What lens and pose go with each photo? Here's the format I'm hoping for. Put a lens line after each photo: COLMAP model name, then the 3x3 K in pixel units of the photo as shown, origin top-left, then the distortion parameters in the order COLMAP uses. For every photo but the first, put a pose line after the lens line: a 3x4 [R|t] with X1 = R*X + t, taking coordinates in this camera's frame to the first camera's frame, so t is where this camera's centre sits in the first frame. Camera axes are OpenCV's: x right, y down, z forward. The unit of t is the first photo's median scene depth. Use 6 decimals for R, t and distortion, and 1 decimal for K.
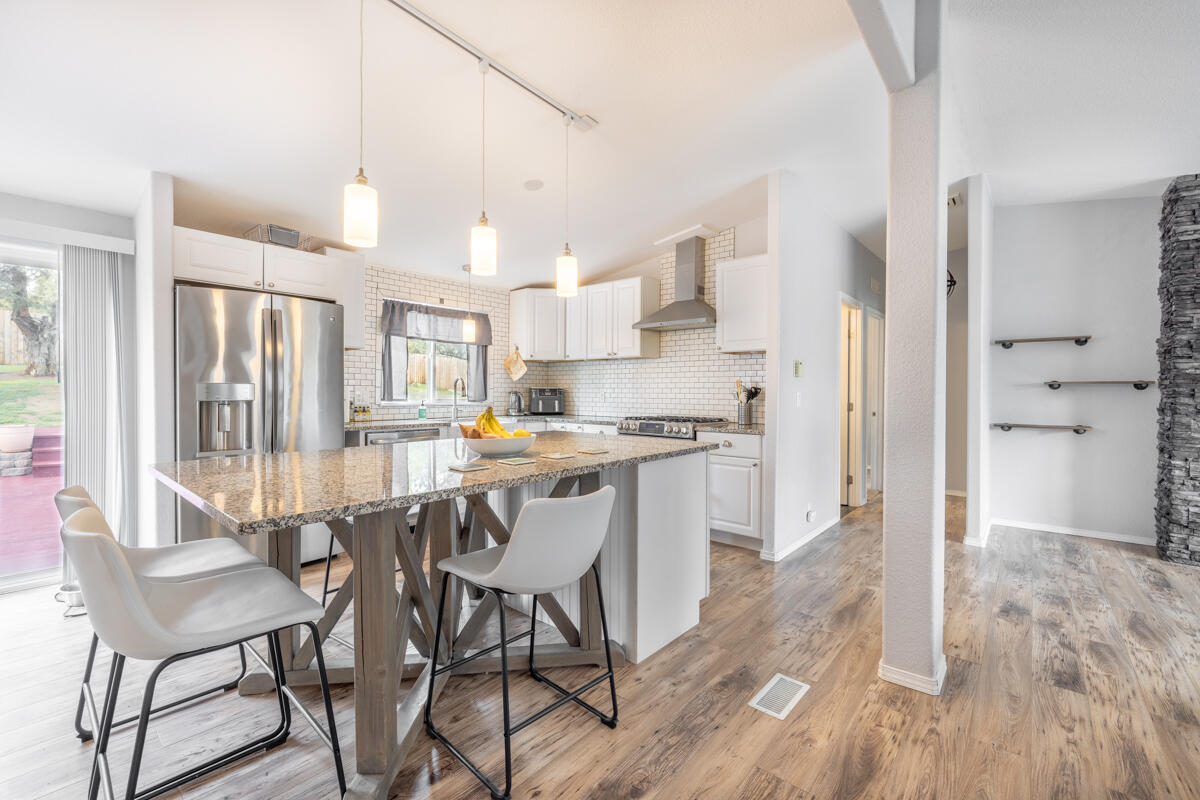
lens RADIAL K [[499.2, 0, 597.4], [0, 499.2, 397.4], [0, 0, 1]] dist [-0.002984, -0.000492]
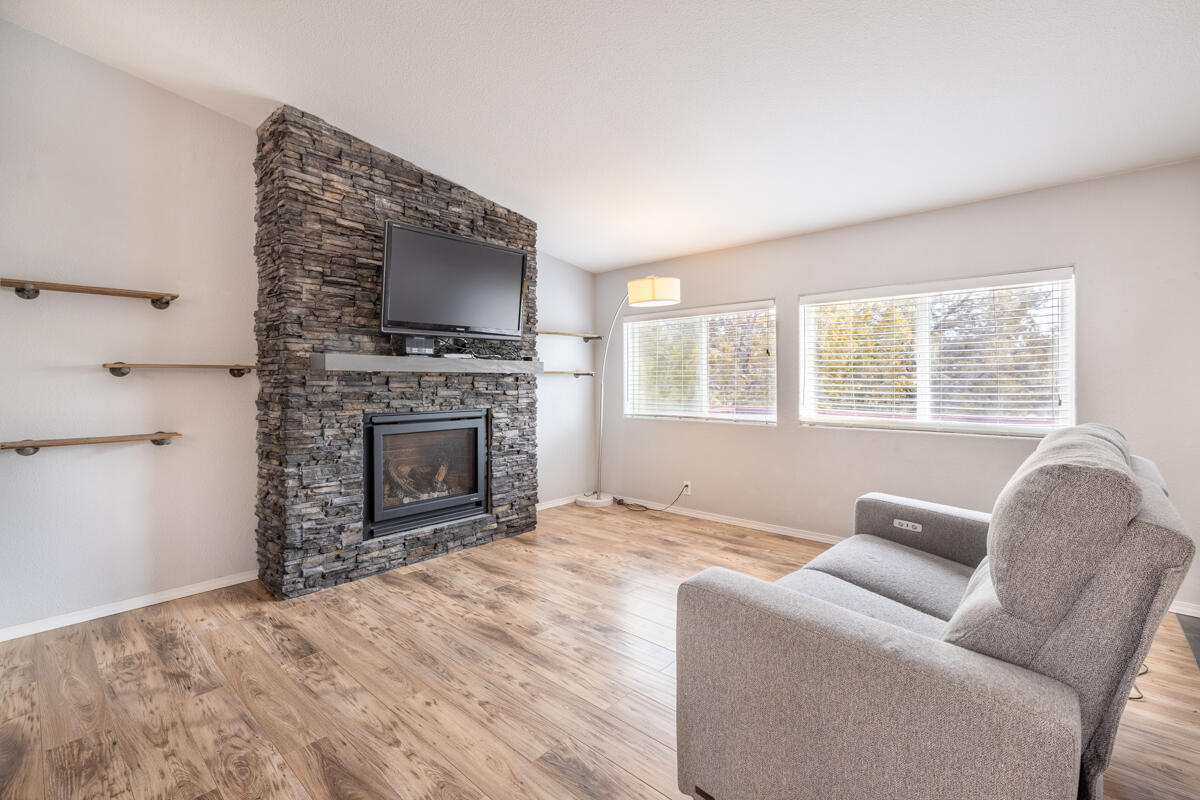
lens RADIAL K [[521.7, 0, 616.9], [0, 521.7, 380.4], [0, 0, 1]] dist [0.001011, 0.000186]
pose [[0.001373, -0.003343, 0.999993, 0.338853], [0.014813, 0.999885, 0.003322, -0.005075], [-0.999889, 0.014809, 0.001422, 0.472017]]
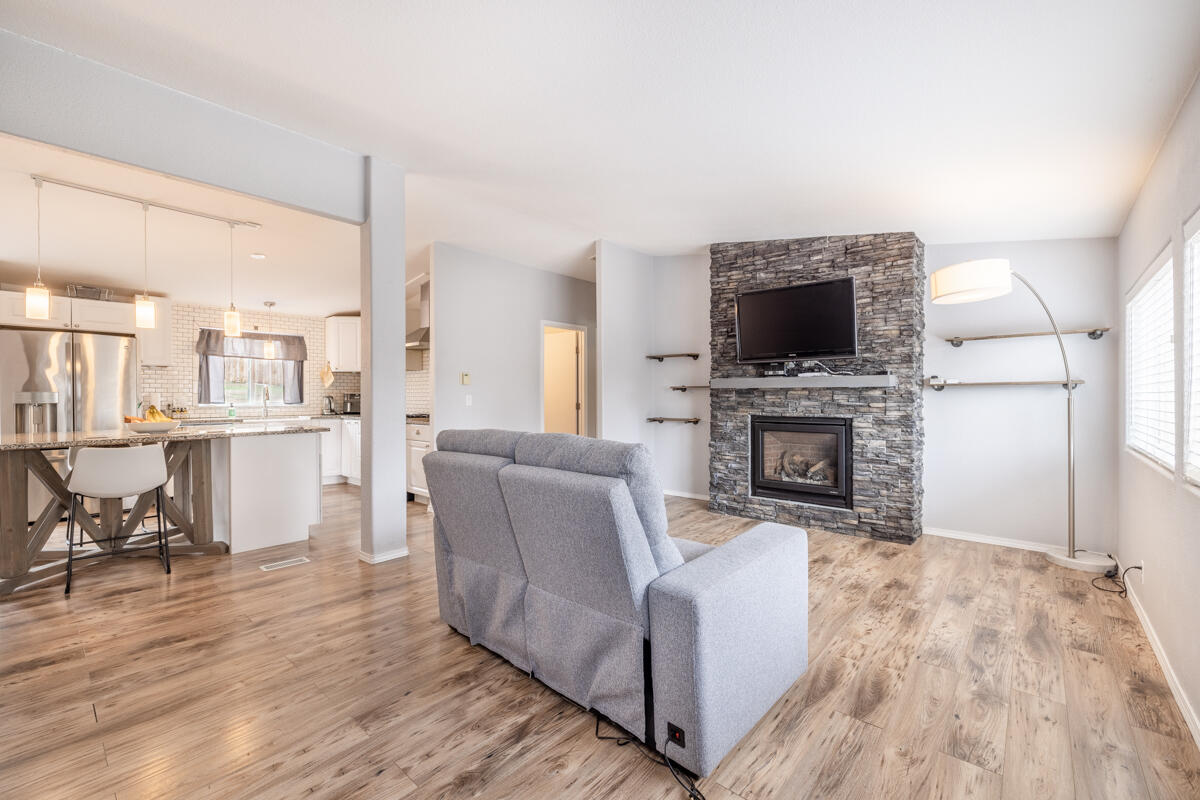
lens RADIAL K [[499.2, 0, 597.4], [0, 499.2, 397.4], [0, 0, 1]] dist [-0.002984, -0.000492]
pose [[0.999978, -0.006512, -0.000821, 0.819334], [0.006506, 0.999955, -0.006964, 0.007985], [0.000866, 0.006959, 0.999975, -0.439670]]
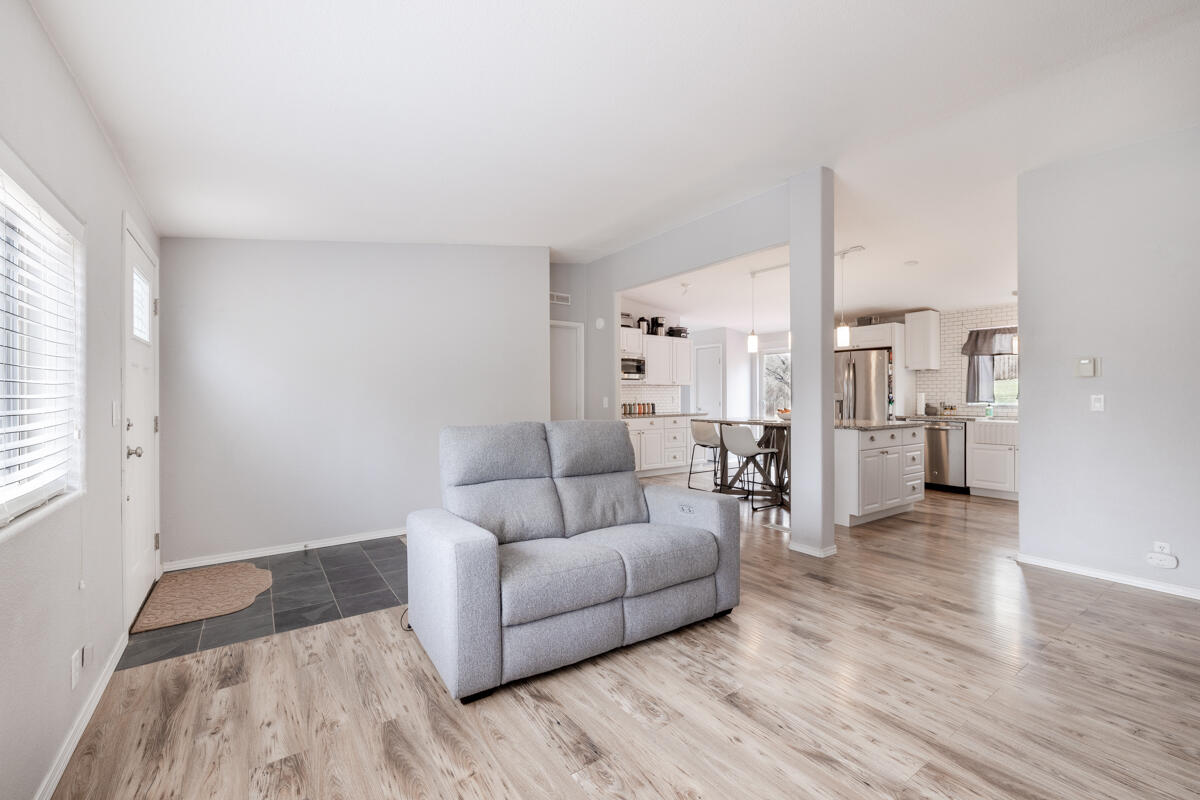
lens RADIAL K [[499.2, 0, 597.4], [0, 499.2, 397.4], [0, 0, 1]] dist [-0.002984, -0.000492]
pose [[-0.241167, -0.000182, -0.970484, 1.525234], [-0.009761, 0.999950, 0.002238, 0.000259], [0.970434, 0.010013, -0.241157, 0.400975]]
